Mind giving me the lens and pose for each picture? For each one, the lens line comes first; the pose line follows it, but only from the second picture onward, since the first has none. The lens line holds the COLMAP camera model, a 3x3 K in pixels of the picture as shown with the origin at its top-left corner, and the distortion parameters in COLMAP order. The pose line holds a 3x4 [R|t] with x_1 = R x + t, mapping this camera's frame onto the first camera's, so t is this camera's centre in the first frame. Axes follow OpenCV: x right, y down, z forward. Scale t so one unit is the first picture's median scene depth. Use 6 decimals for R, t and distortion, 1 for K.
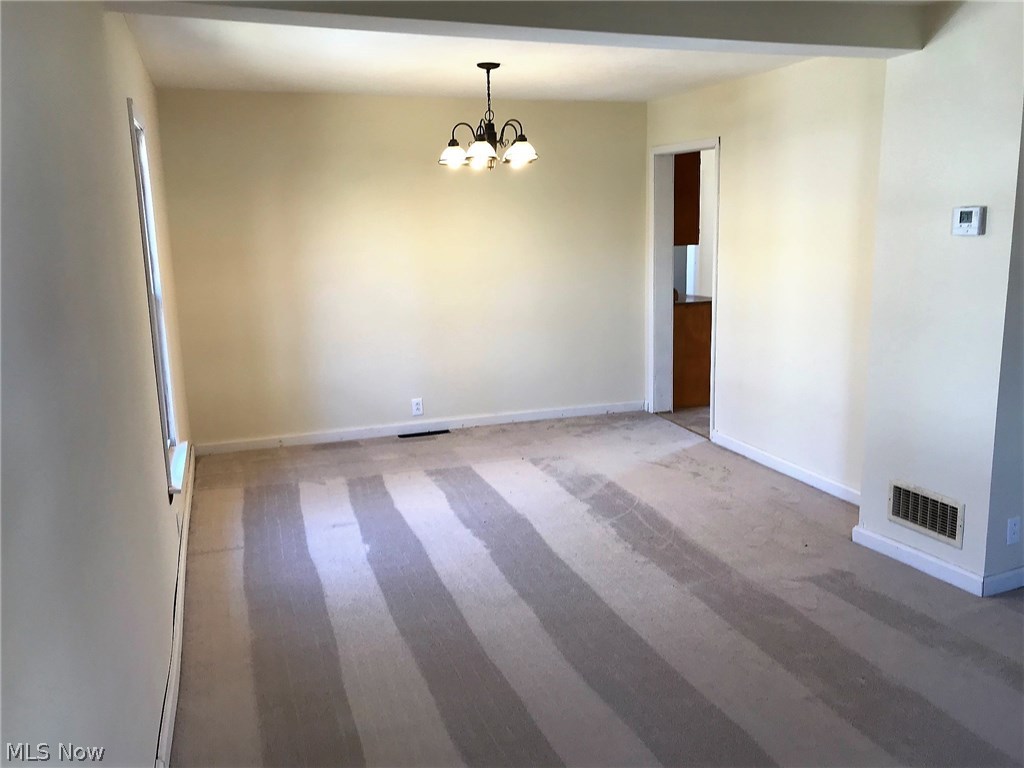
lens RADIAL K [[849.7, 0, 512.1], [0, 849.7, 387.0], [0, 0, 1]] dist [0.059921, -0.077346]
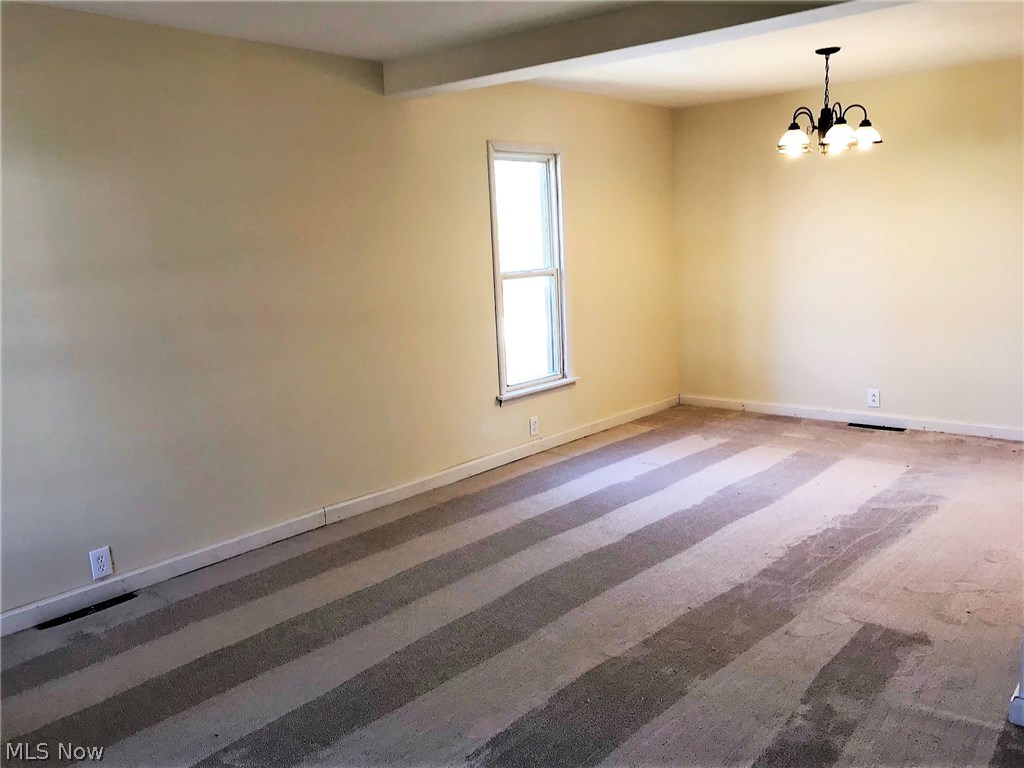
lens RADIAL K [[849.7, 0, 513.0], [0, 849.7, 381.9], [0, 0, 1]] dist [0.059921, -0.077346]
pose [[0.497870, 0.145896, -0.854891, 0.645798], [-0.140719, 0.986275, 0.086365, -0.026951], [0.855759, 0.077301, 0.511568, 0.186336]]
